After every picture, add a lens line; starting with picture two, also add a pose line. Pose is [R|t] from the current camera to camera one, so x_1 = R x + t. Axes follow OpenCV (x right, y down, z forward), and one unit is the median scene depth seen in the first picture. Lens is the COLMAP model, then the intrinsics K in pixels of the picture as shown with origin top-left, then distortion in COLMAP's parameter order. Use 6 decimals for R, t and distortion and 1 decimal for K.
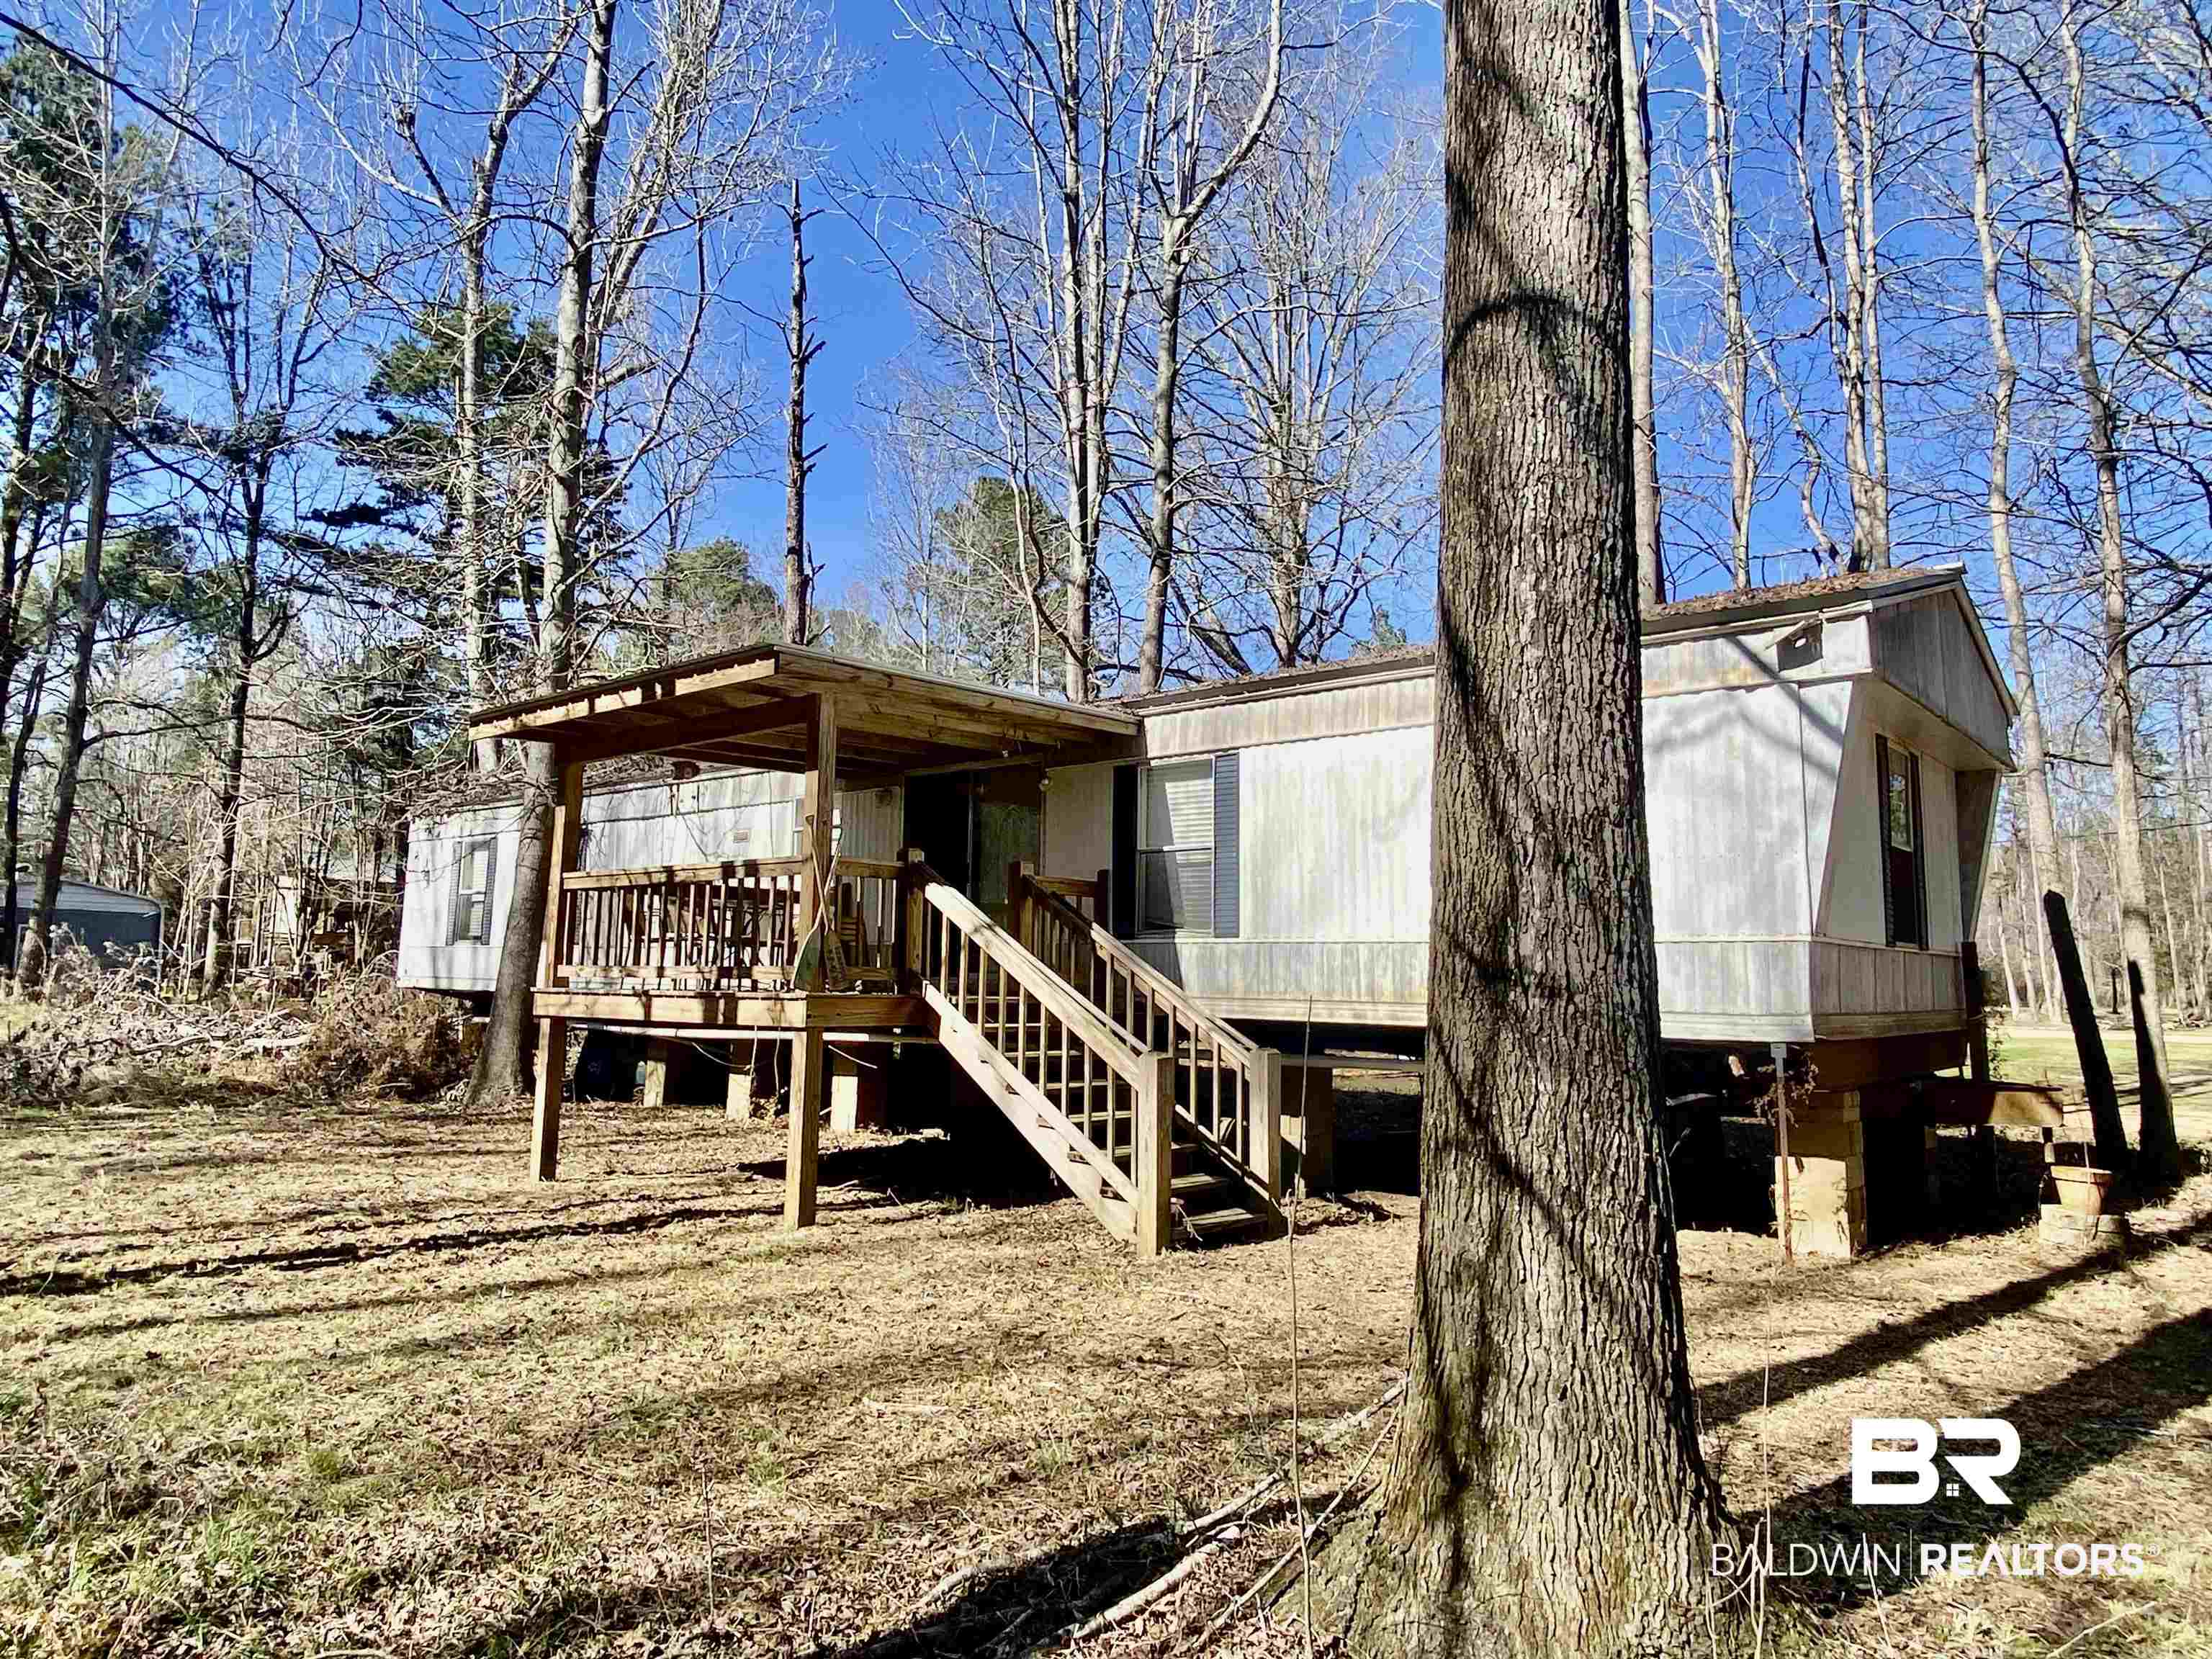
lens RADIAL K [[1420.1, 0, 1106.0], [0, 1420.1, 829.5], [0, 0, 1]] dist [0.044242, -0.000138]
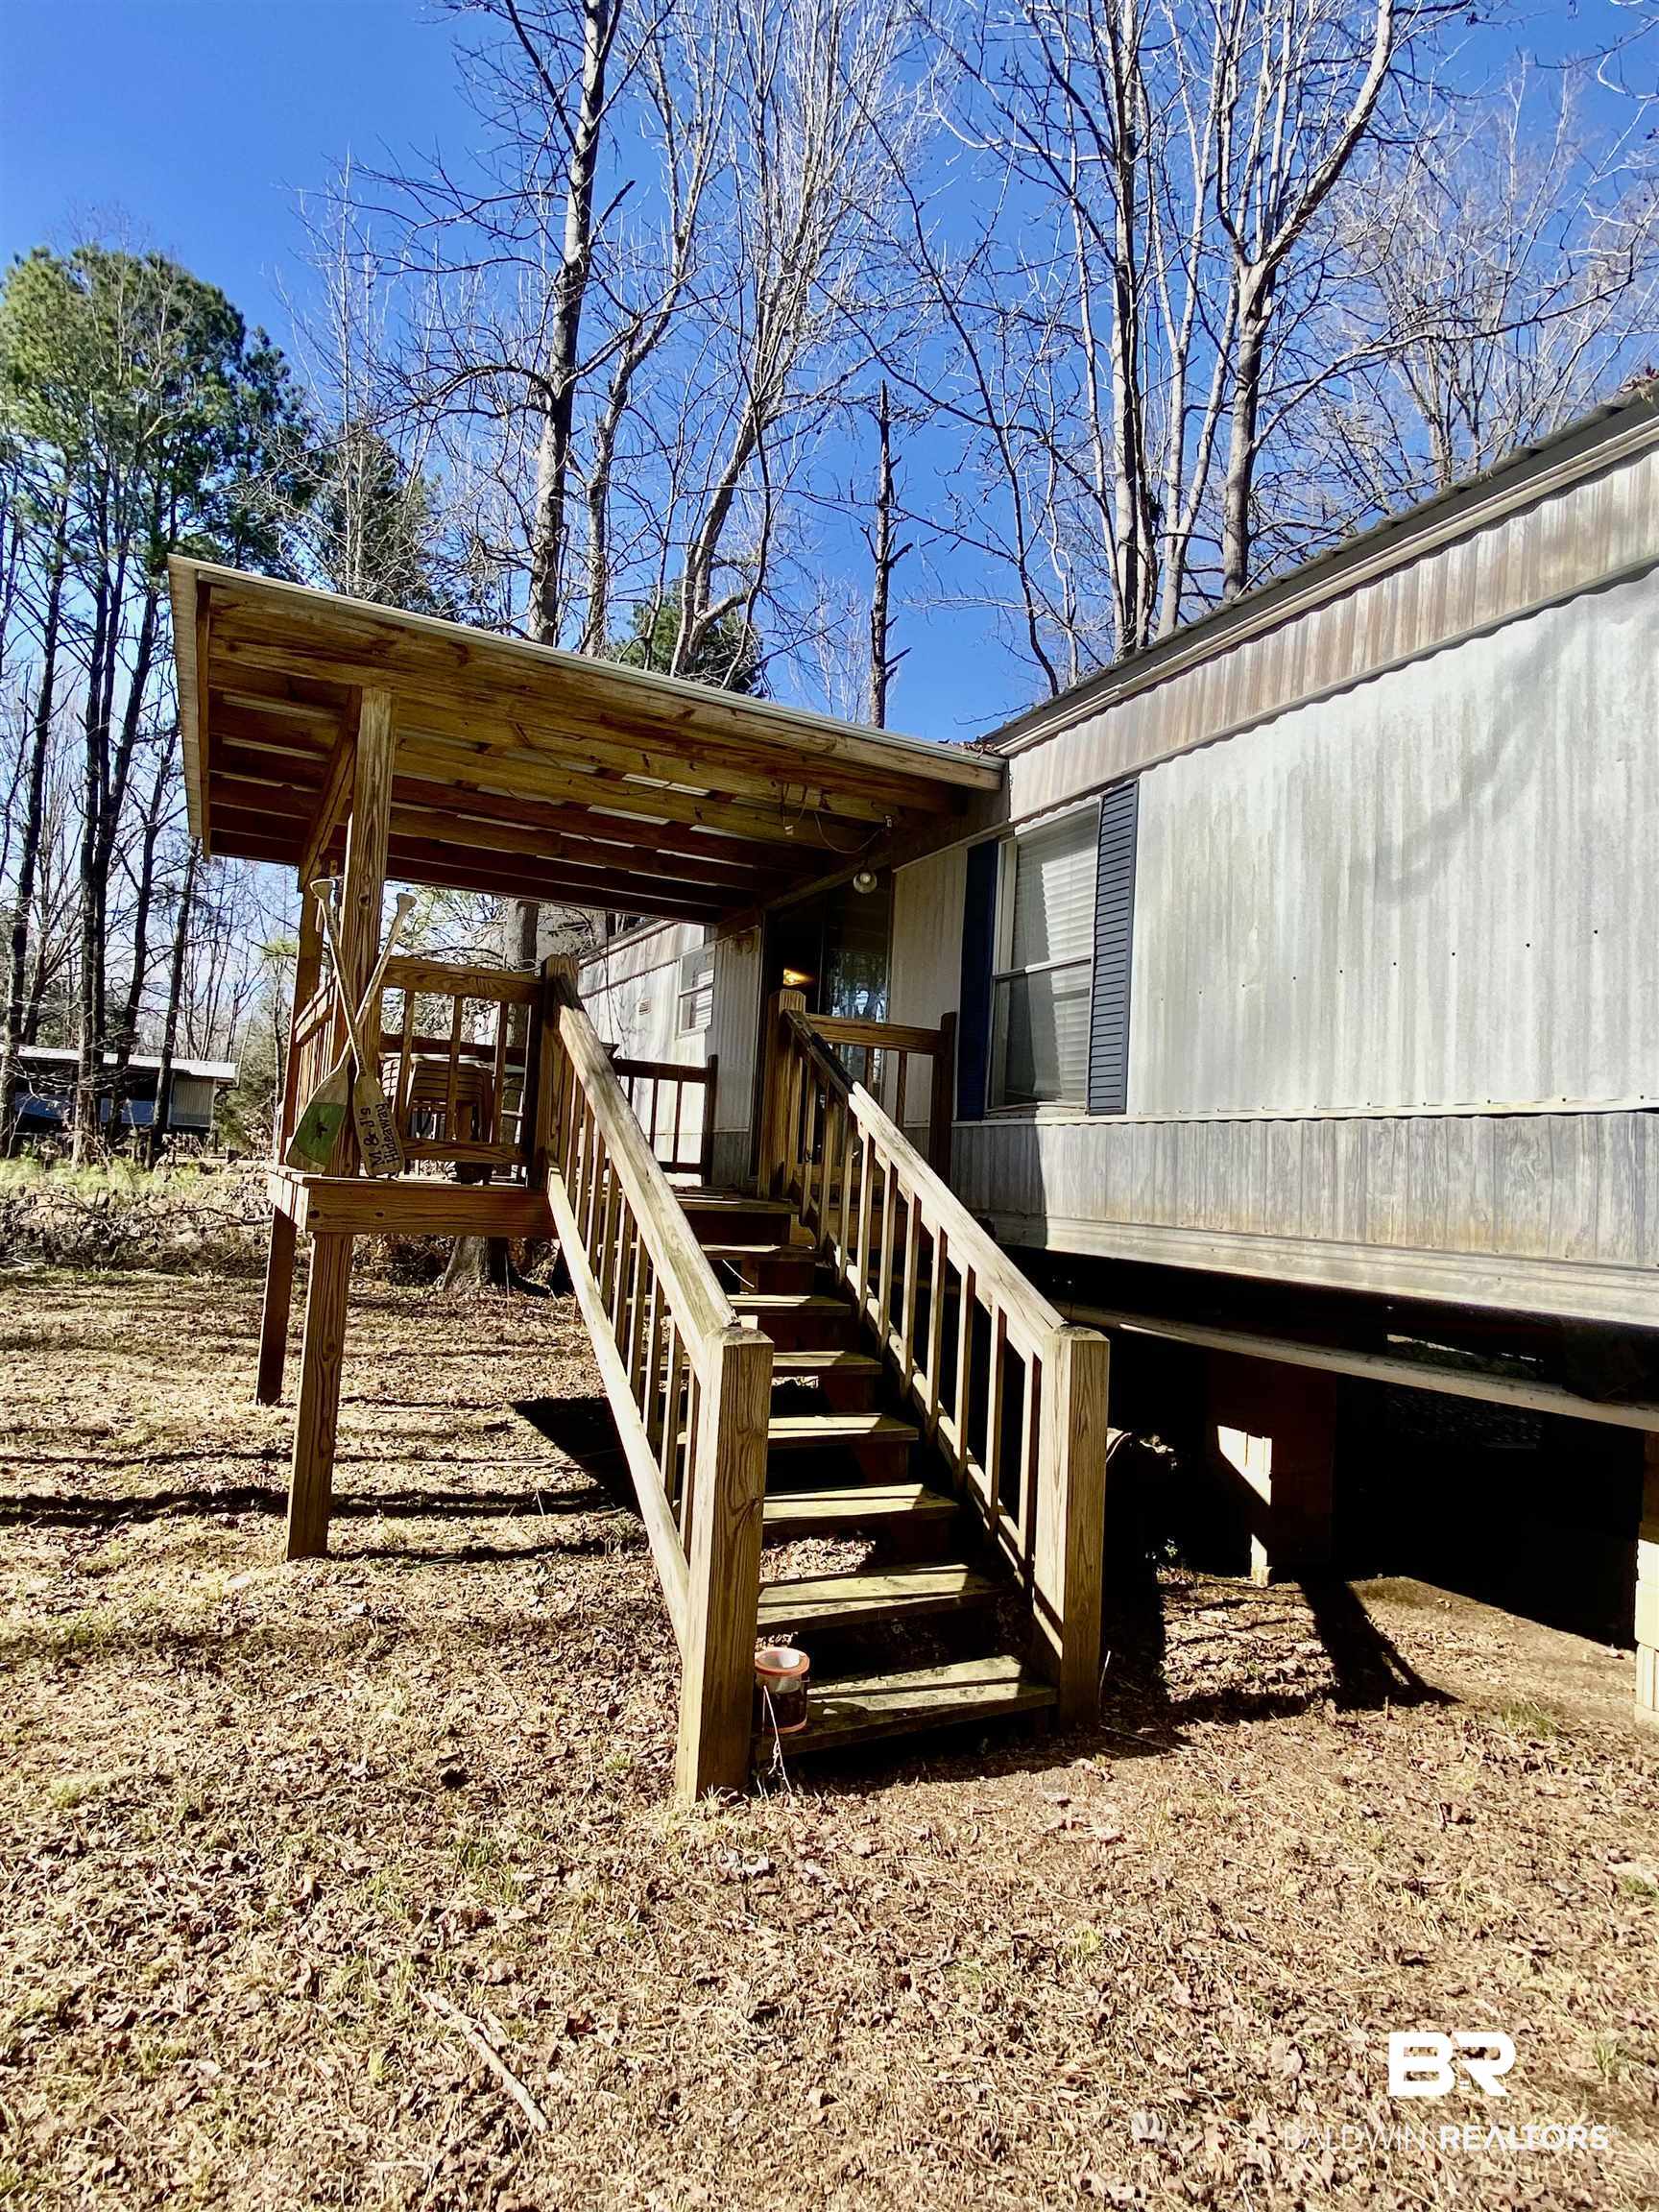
lens RADIAL K [[1218.6, 0, 829.5], [0, 1218.6, 1106.0], [0, 0, 1]] dist [0.027649, -0.035905]
pose [[0.933662, 0.014081, -0.357880, 0.103732], [-0.004664, 0.999620, 0.027162, 0.040508], [0.358126, -0.023691, 0.933373, 0.343912]]
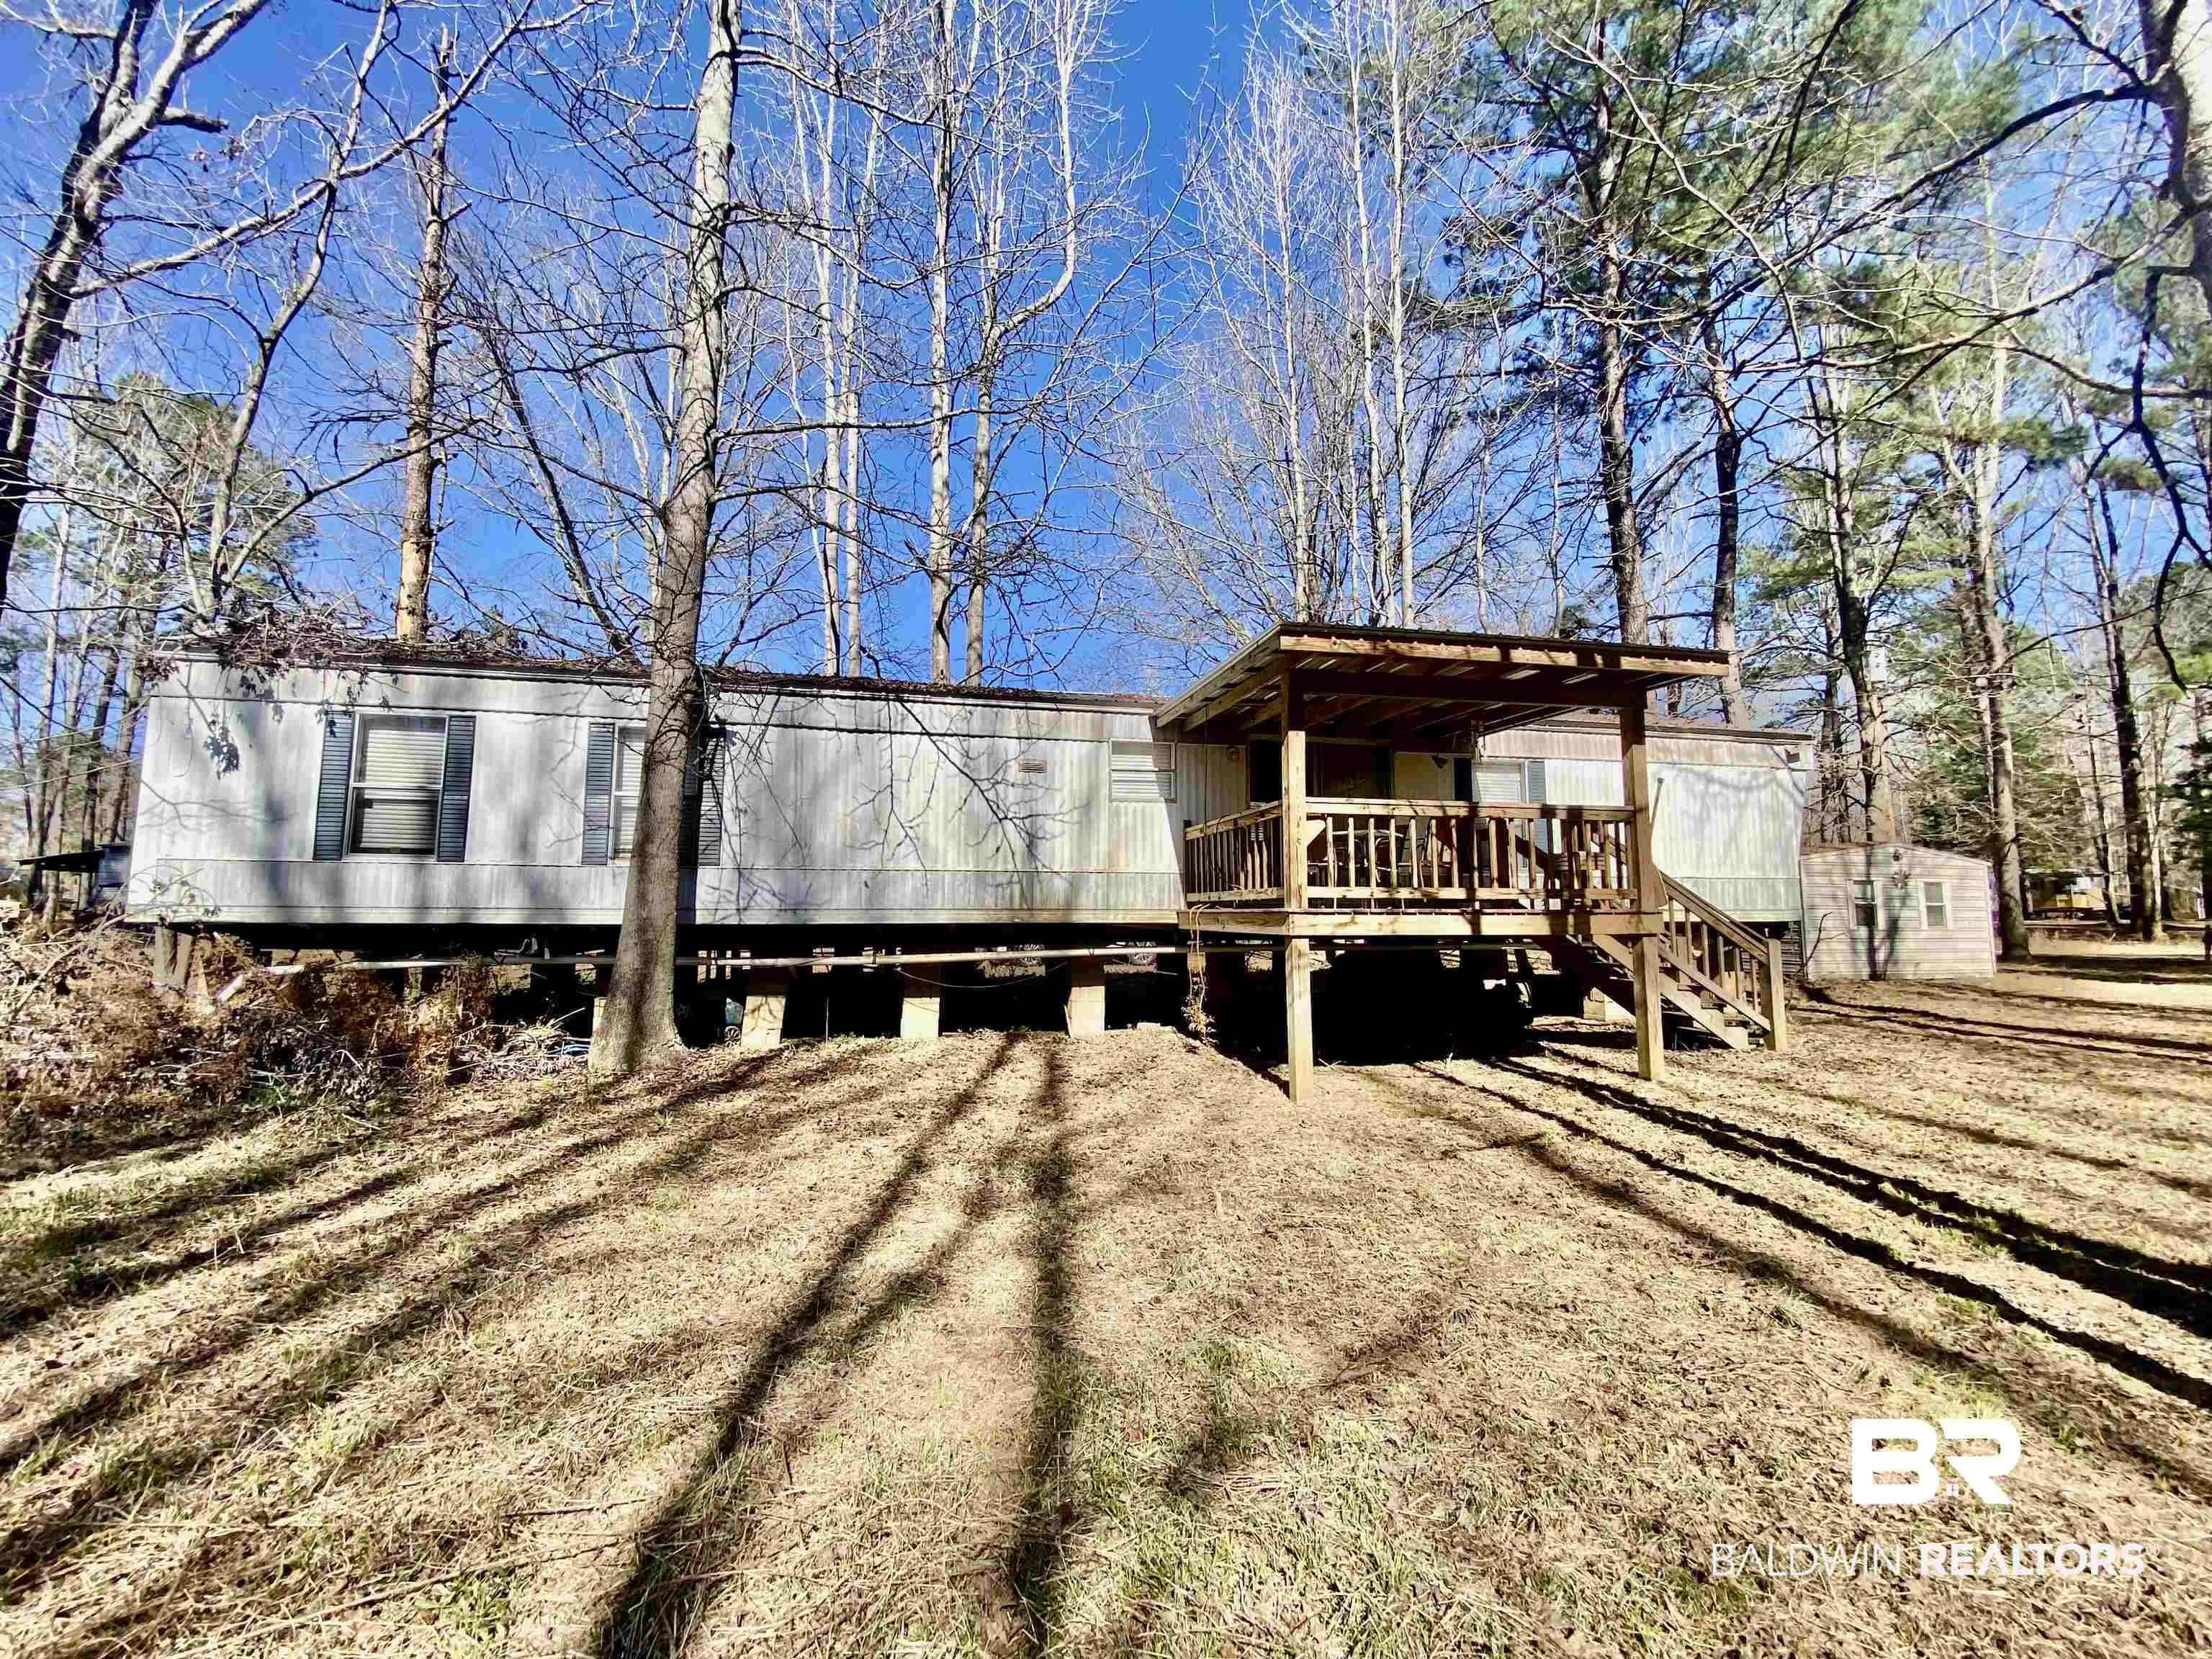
lens RADIAL K [[893.3, 0, 1106.0], [0, 893.3, 829.5], [0, 0, 1]] dist [0.051425, -0.039413]
pose [[0.574593, 0.058516, 0.816345, -0.727528], [-0.073932, 0.997074, -0.019433, 0.057120], [-0.815093, -0.049188, 0.577238, 0.551830]]
